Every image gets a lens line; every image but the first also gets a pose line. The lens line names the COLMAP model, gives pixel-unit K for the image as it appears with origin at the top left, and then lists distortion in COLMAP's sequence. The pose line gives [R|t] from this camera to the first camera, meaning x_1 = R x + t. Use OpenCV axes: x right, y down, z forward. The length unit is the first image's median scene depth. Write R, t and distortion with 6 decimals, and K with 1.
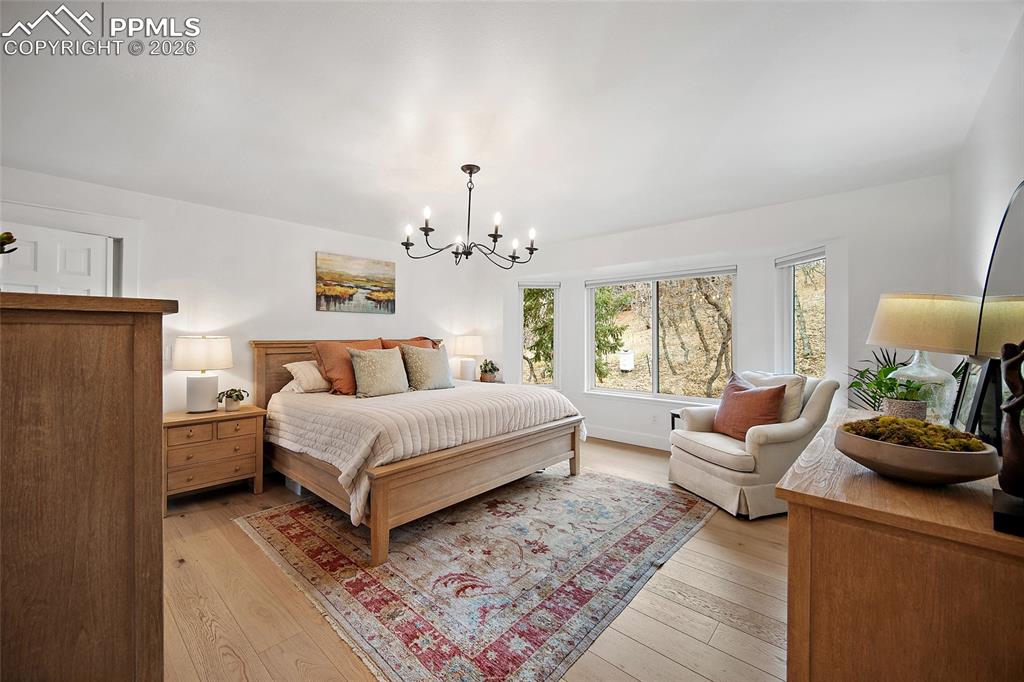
lens RADIAL K [[407.1, 0, 501.1], [0, 407.1, 337.4], [0, 0, 1]] dist [0.002129, -0.000272]
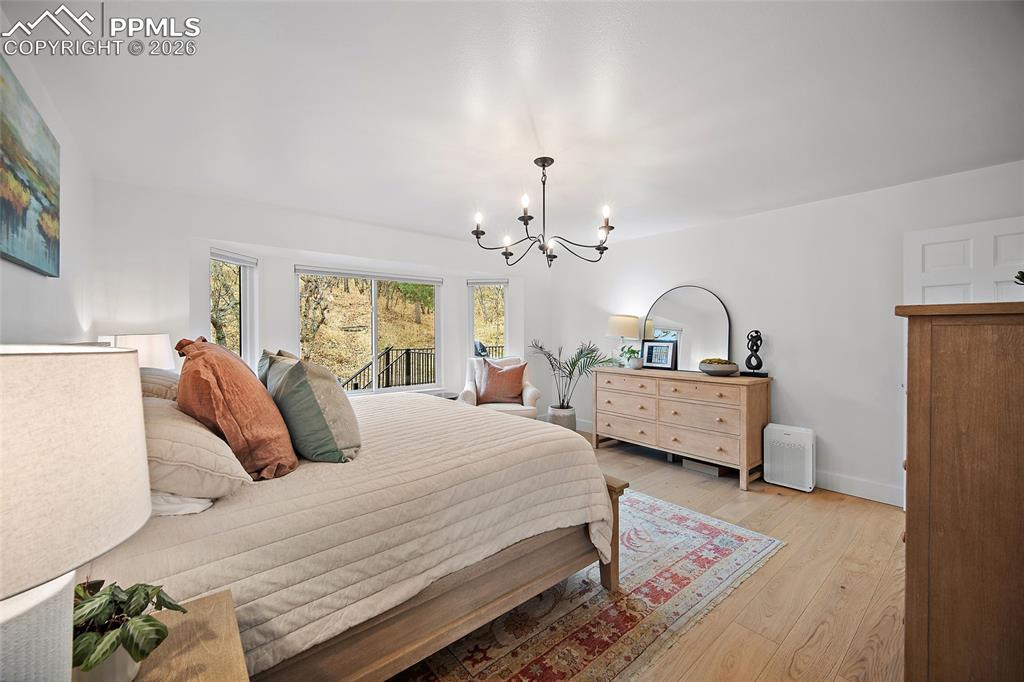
lens RADIAL K [[407.1, 0, 502.7], [0, 407.1, 336.9], [0, 0, 1]] dist [0.002129, -0.000272]
pose [[0.138779, -0.010889, 0.990264, -1.312666], [0.002015, 0.999941, 0.010713, -0.011256], [-0.990321, 0.000509, 0.138793, 1.192089]]
